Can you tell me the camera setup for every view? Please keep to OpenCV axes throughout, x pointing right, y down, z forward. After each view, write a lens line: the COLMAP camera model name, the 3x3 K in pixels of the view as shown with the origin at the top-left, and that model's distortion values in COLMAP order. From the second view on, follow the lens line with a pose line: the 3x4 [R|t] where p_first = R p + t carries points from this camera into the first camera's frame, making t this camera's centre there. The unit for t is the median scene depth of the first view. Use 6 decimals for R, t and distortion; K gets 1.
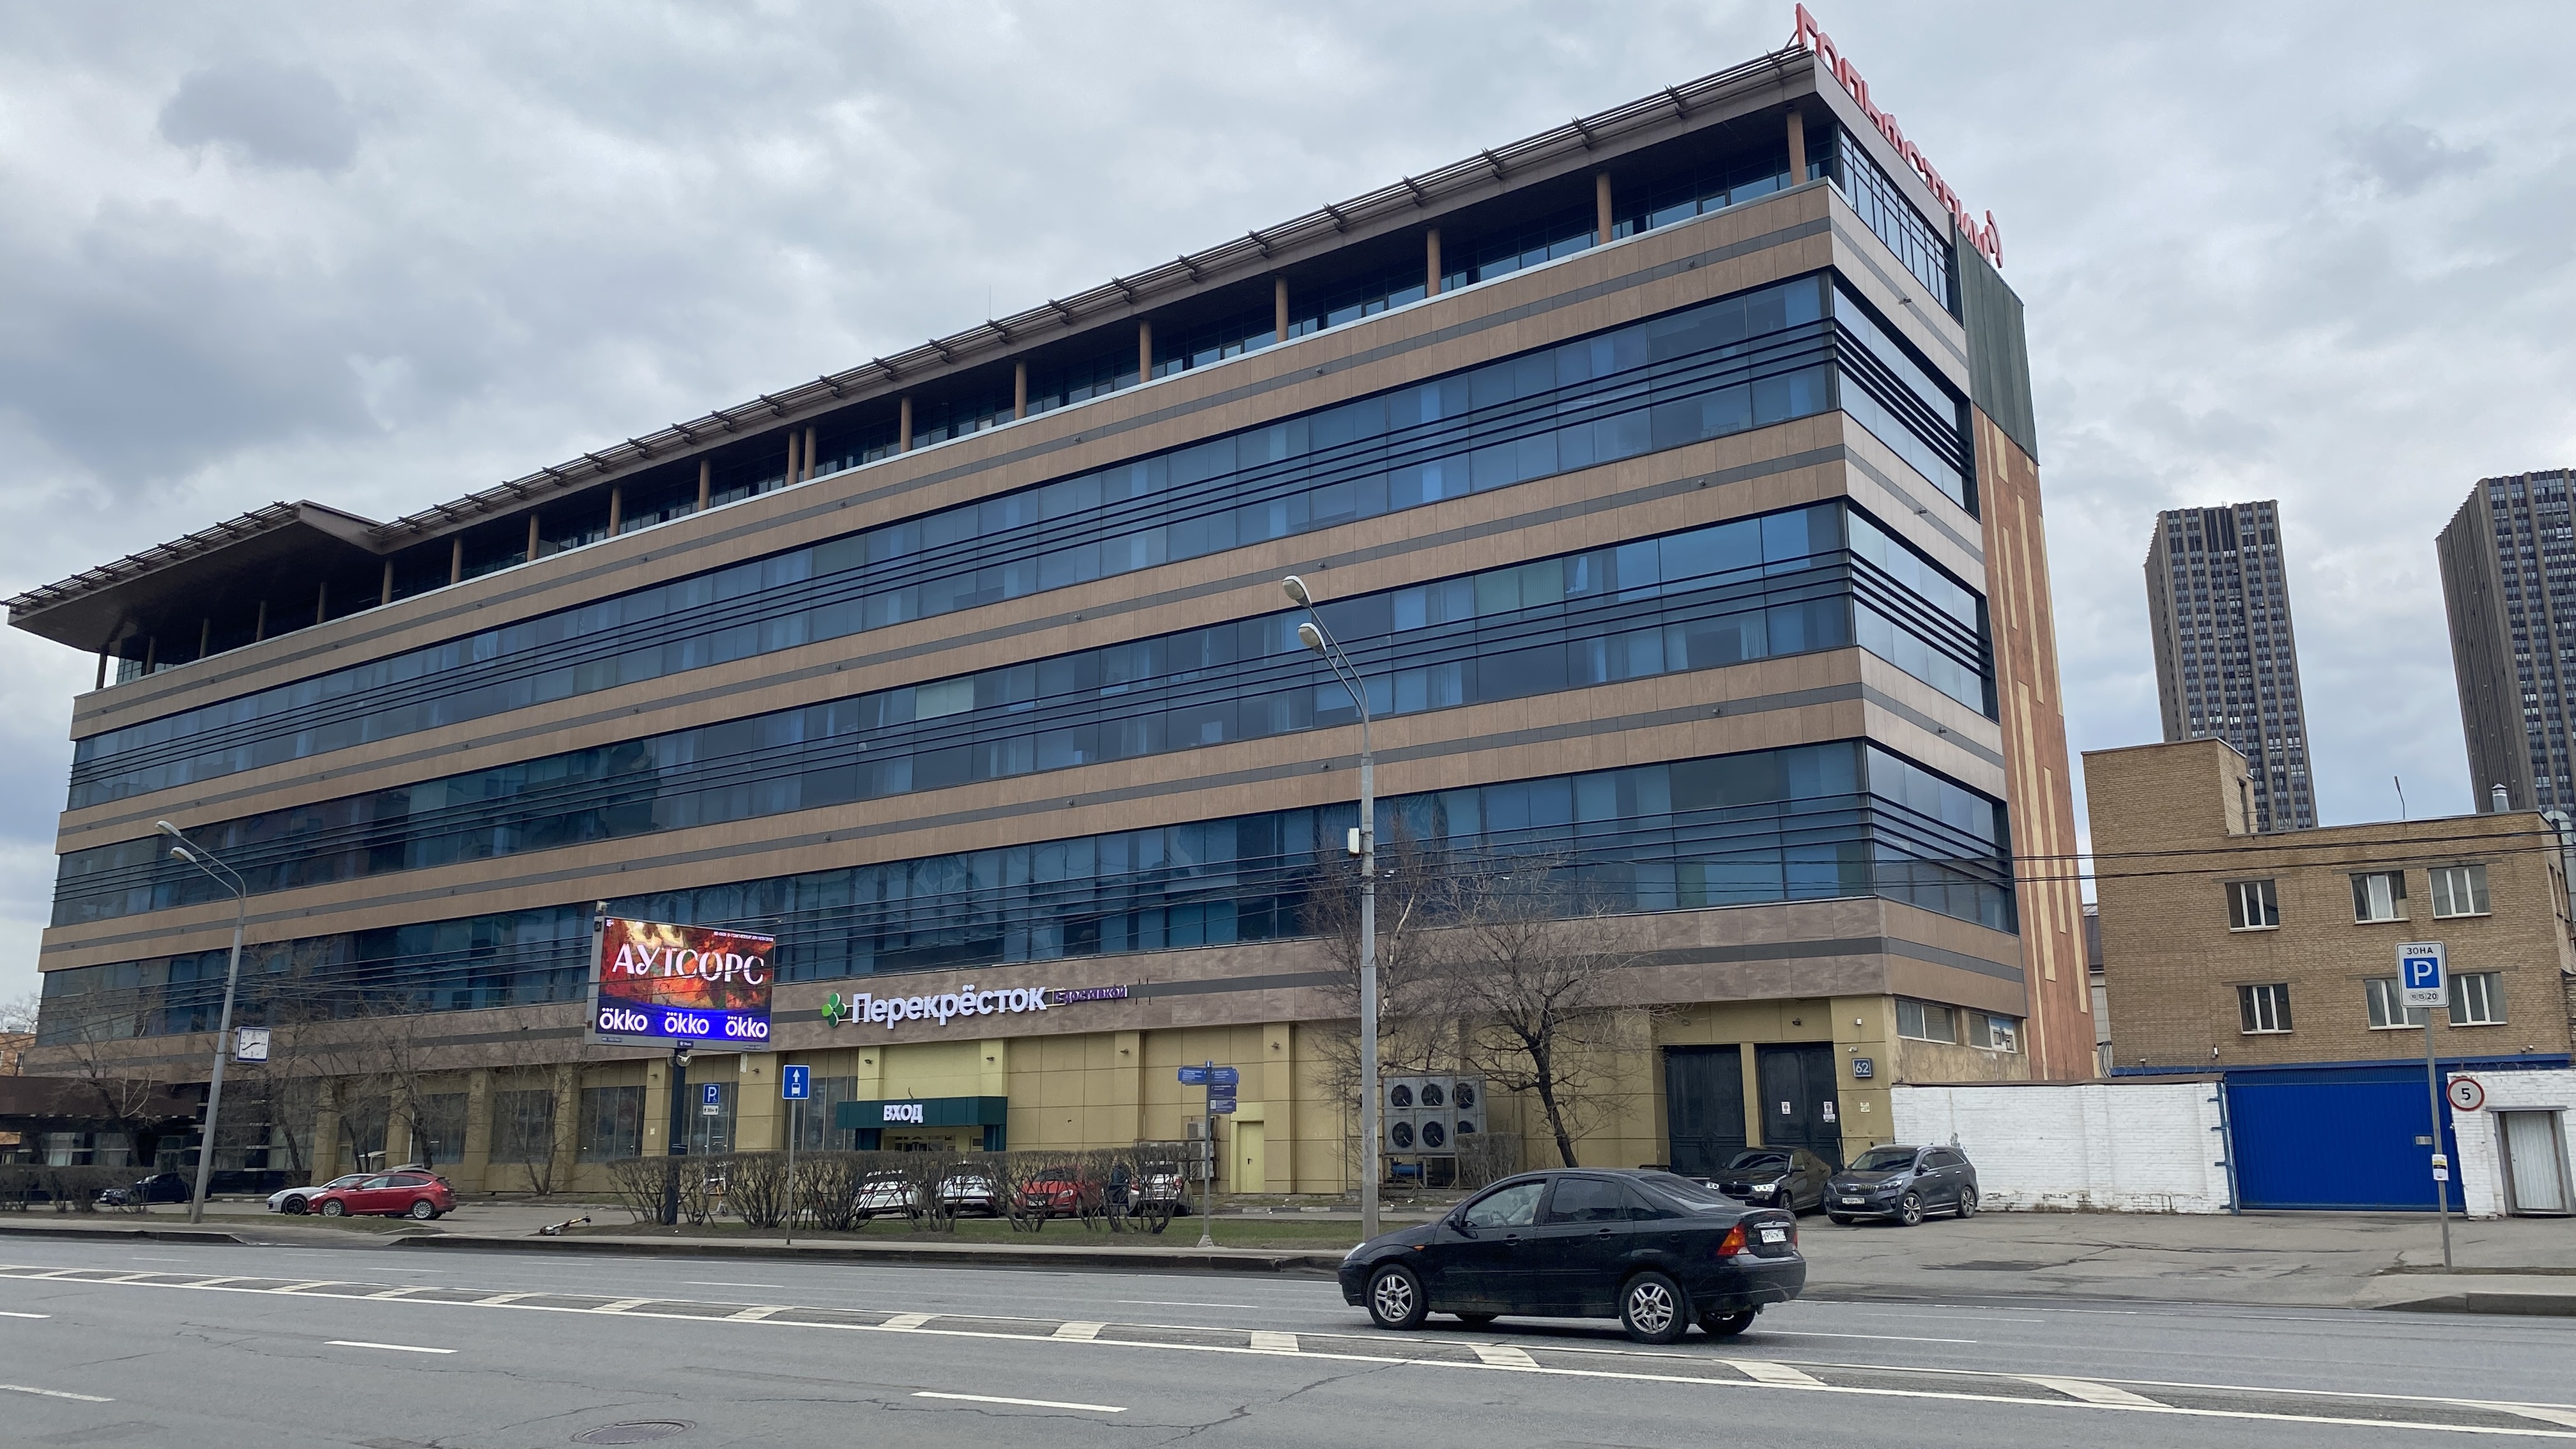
lens RADIAL K [[1901.6, 0, 1288.0], [0, 1901.6, 724.5], [0, 0, 1]] dist [0.092028, -0.139269]
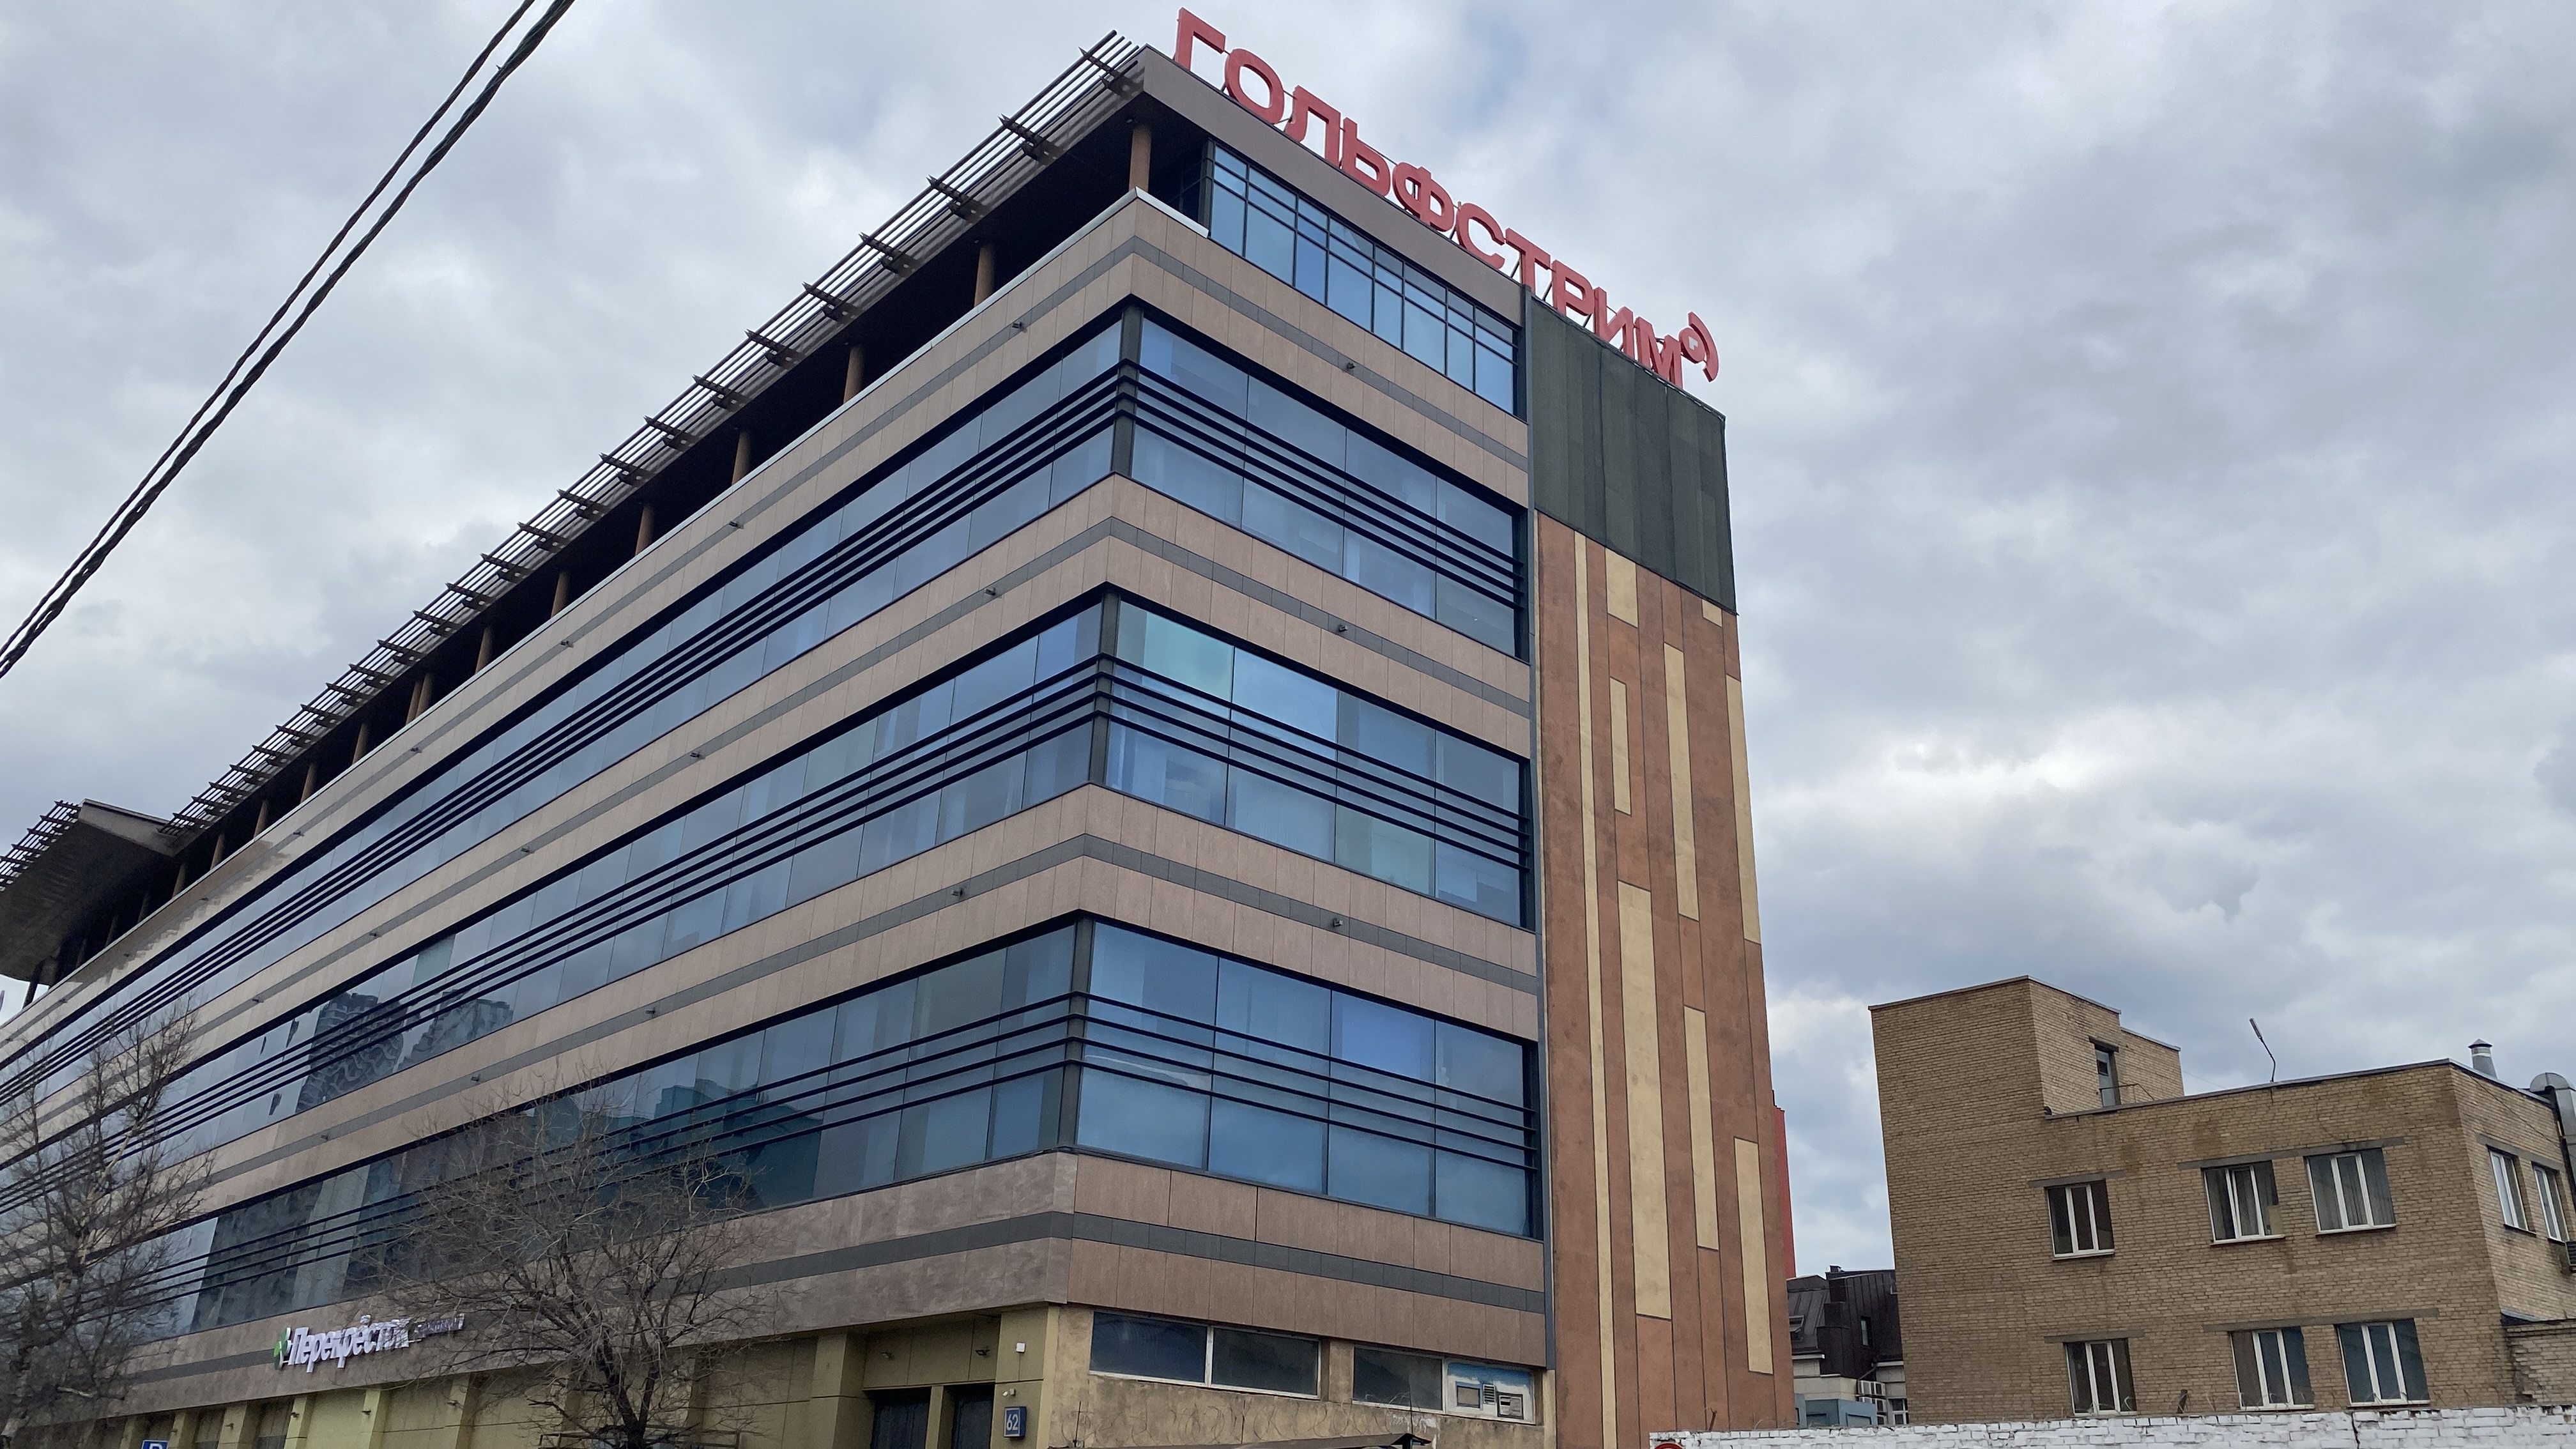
lens RADIAL K [[1901.6, 0, 1288.0], [0, 1901.6, 724.5], [0, 0, 1]] dist [0.092028, -0.139269]
pose [[0.979121, -0.045528, -0.198114, 0.405124], [0.006063, 0.980703, -0.195408, 0.058838], [0.203188, 0.190127, 0.960503, 0.278882]]
